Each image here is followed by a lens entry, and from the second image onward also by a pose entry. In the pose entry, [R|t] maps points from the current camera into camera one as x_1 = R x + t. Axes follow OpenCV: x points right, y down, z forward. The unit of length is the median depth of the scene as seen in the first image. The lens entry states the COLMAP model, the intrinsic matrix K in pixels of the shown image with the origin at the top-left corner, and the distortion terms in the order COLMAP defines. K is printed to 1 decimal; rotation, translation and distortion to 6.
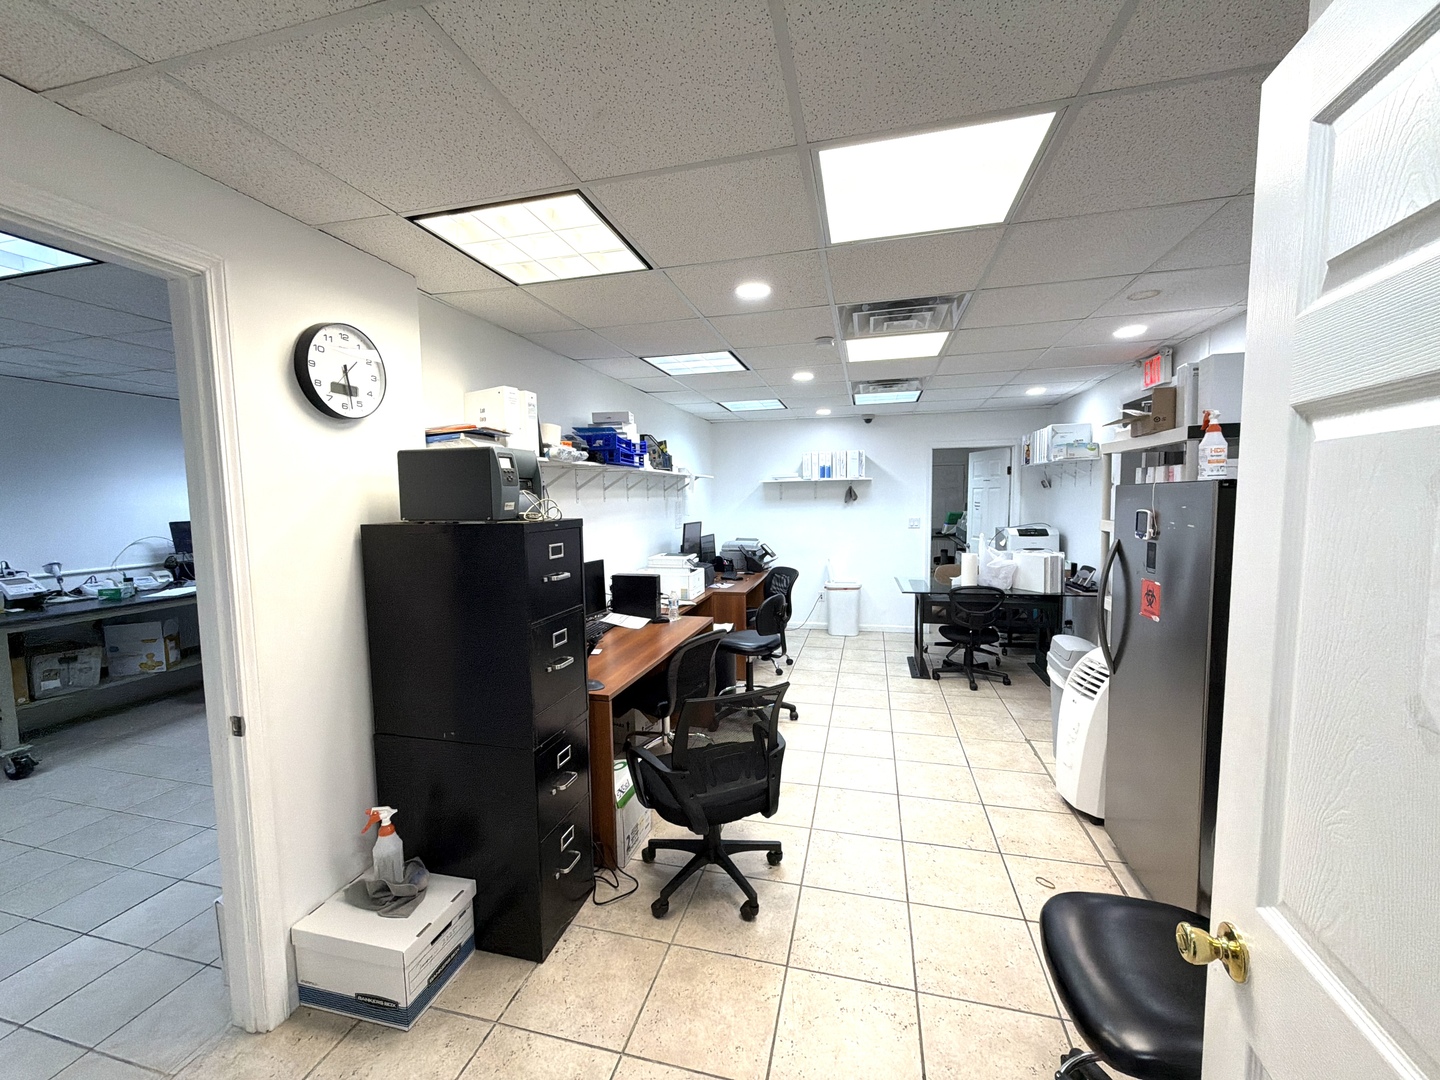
lens RADIAL K [[575.9, 0, 721.7], [0, 575.9, 541.7], [0, 0, 1]] dist [-0.000750, -0.000155]
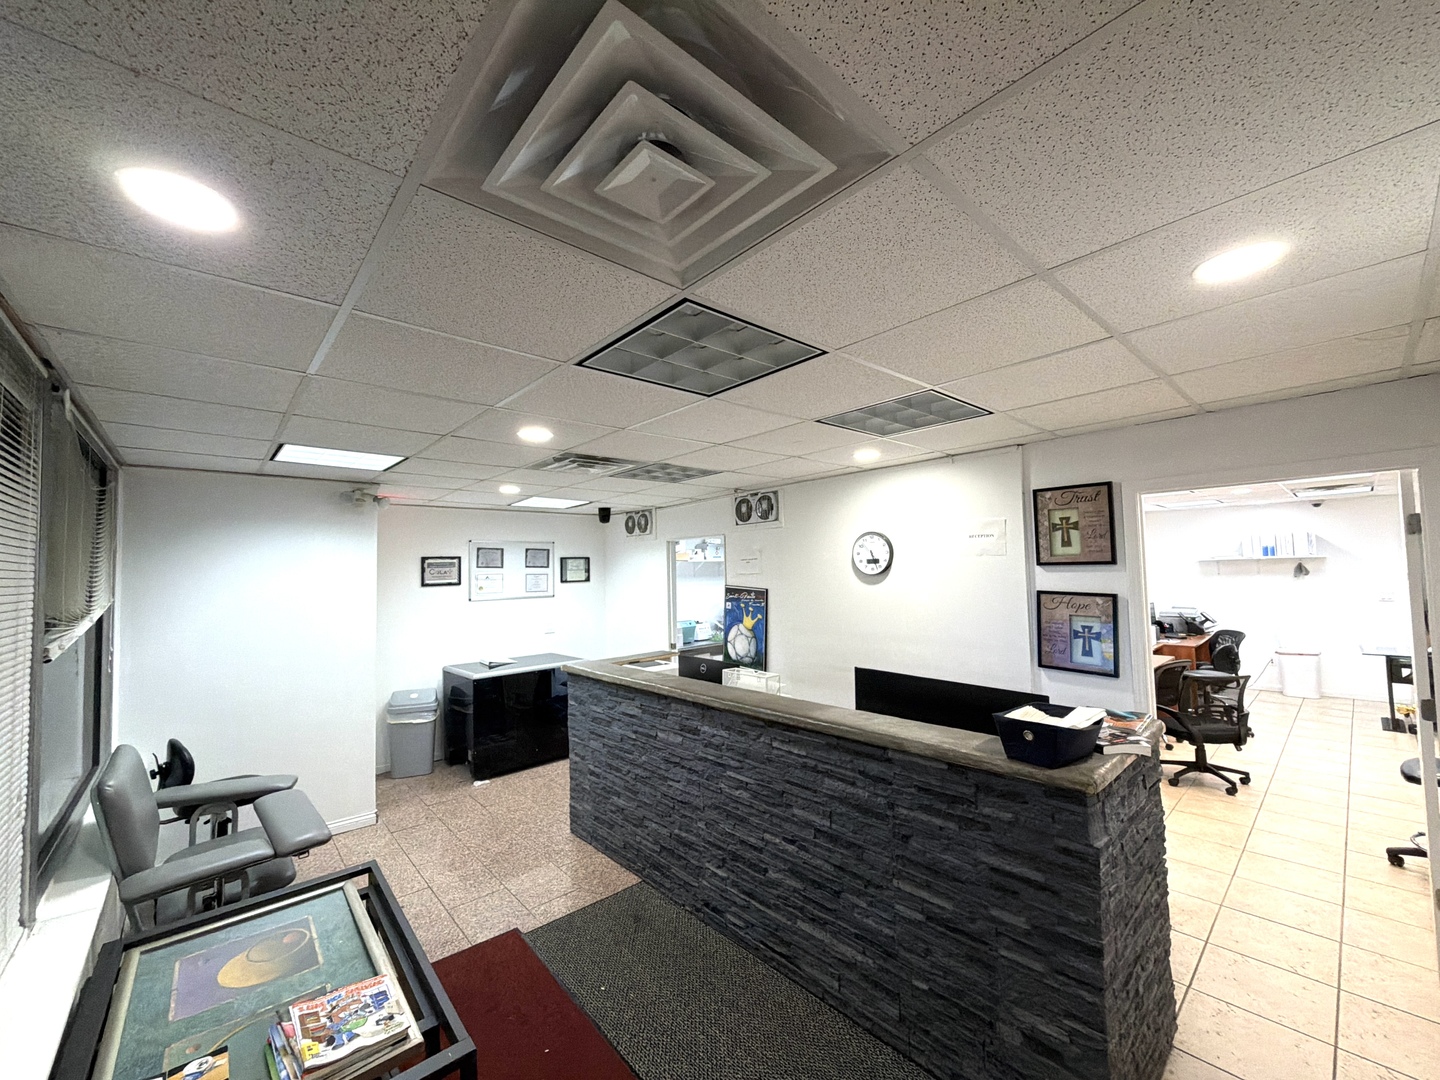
lens RADIAL K [[575.9, 0, 724.2], [0, 575.9, 542.4], [0, 0, 1]] dist [-0.000750, -0.000155]
pose [[0.835160, -0.033841, -0.548965, -0.099768], [-0.034646, 0.992886, -0.113914, 0.032222], [0.548915, 0.114156, 0.828046, -0.569091]]
